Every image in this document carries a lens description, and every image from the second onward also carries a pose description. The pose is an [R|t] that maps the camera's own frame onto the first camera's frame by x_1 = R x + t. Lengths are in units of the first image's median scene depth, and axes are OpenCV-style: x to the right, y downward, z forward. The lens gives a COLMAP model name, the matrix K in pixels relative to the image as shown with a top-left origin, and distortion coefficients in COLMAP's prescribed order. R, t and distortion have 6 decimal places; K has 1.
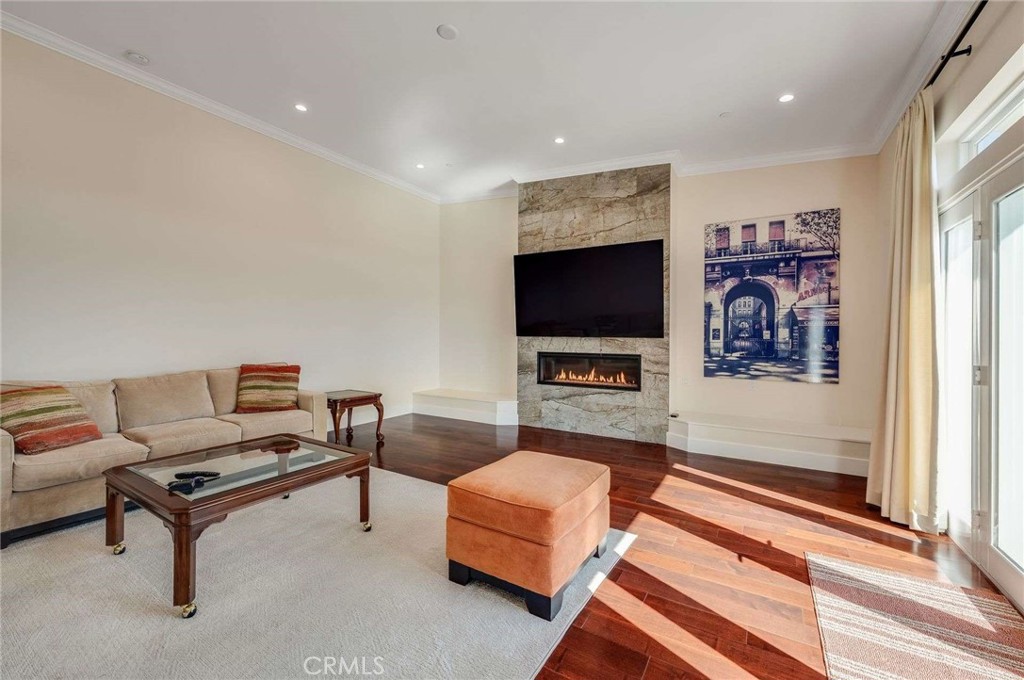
lens RADIAL K [[411.4, 0, 512.6], [0, 411.4, 338.3], [0, 0, 1]] dist [-0.000445, -0.000083]
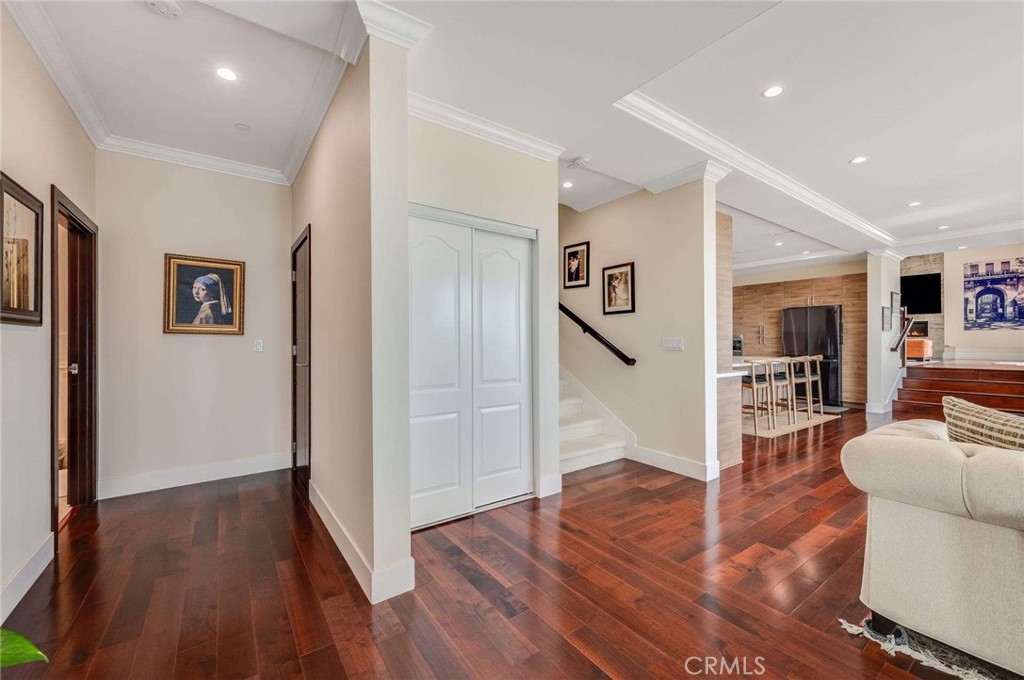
lens RADIAL K [[411.4, 0, 511.3], [0, 411.4, 340.0], [0, 0, 1]] dist [-0.000445, -0.000083]
pose [[0.924098, -0.004962, -0.382123, -1.025324], [0.000901, 0.999941, -0.010806, 0.177334], [0.382154, 0.009642, 0.924048, -2.150516]]
